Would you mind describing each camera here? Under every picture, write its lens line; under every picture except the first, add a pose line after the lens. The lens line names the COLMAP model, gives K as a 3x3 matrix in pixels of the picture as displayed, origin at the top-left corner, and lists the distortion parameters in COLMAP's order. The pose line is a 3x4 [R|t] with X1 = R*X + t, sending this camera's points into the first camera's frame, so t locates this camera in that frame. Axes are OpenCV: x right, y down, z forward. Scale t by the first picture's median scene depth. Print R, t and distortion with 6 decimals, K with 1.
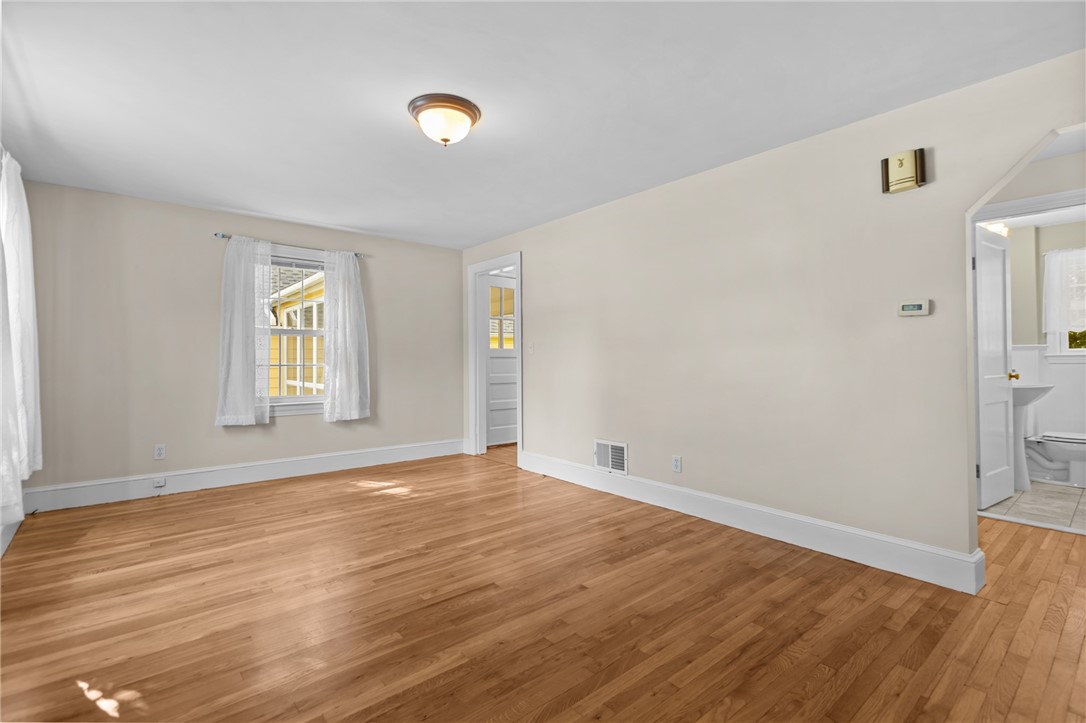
lens RADIAL K [[500.8, 0, 550.7], [0, 500.8, 359.5], [0, 0, 1]] dist [0.007924, -0.002049]
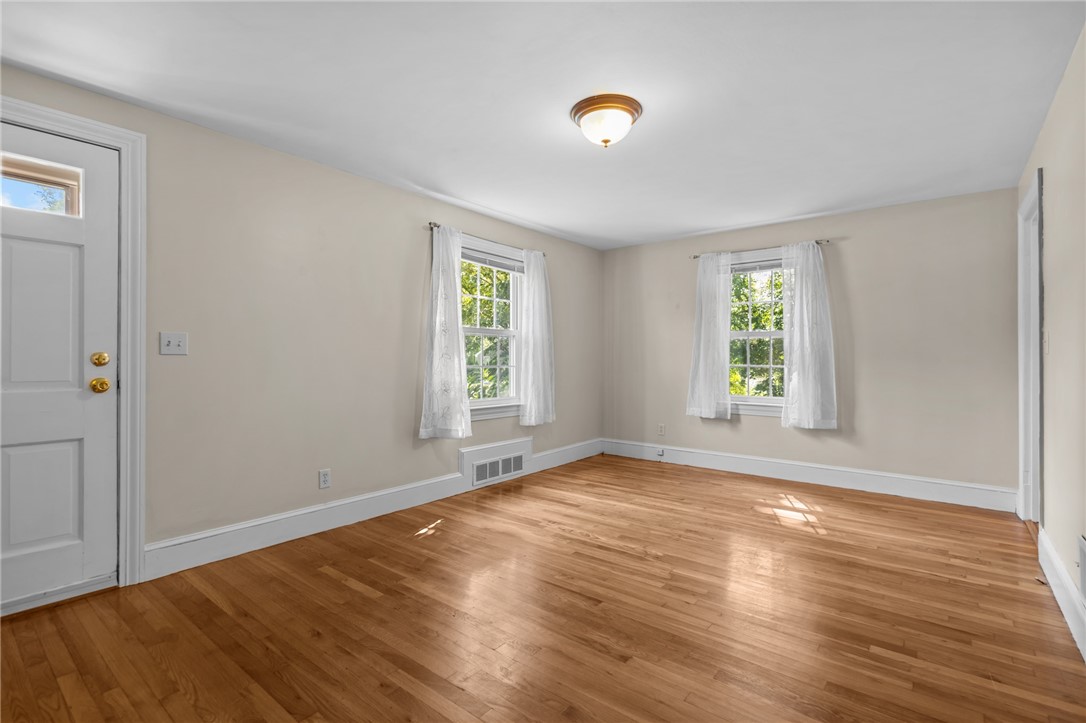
lens RADIAL K [[500.8, 0, 540.0], [0, 500.8, 362.3], [0, 0, 1]] dist [0.007924, -0.002049]
pose [[0.182723, 0.006336, -0.983144, 0.564868], [-0.003579, 0.999977, 0.005779, -0.002036], [0.983158, 0.002463, 0.182741, 0.521073]]
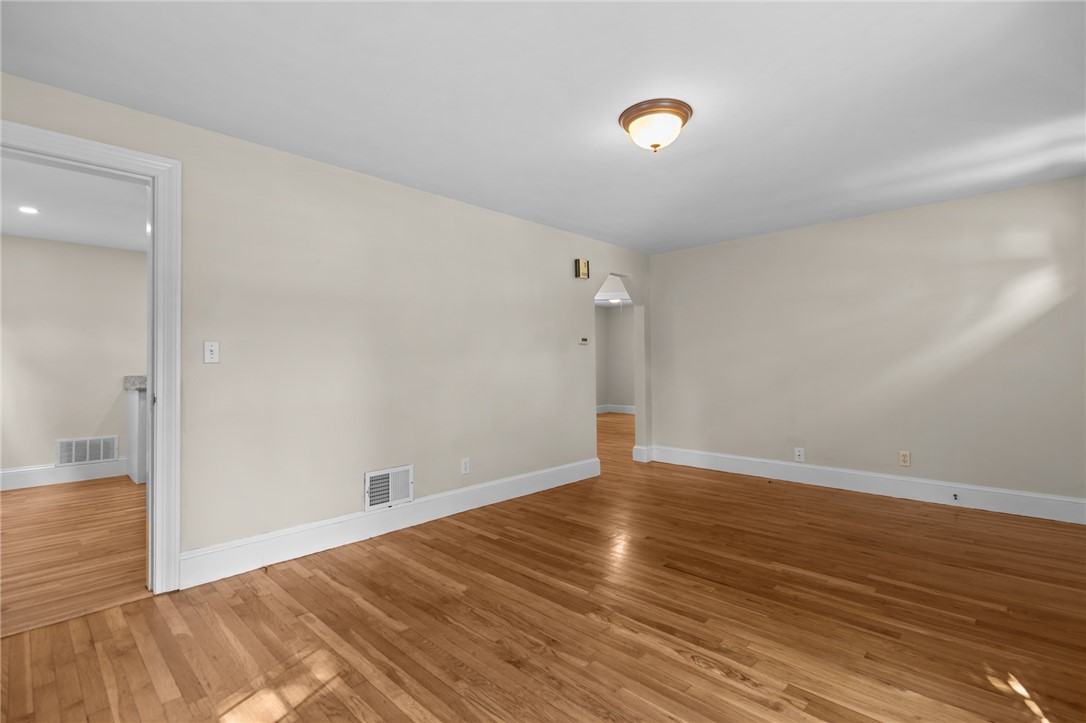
lens RADIAL K [[500.8, 0, 543.6], [0, 500.8, 355.3], [0, 0, 1]] dist [0.007924, -0.002049]
pose [[-0.105266, 0.022190, 0.994196, -0.881846], [0.013637, 0.999689, -0.020868, -0.003537], [-0.994351, 0.011361, -0.105536, 1.003882]]
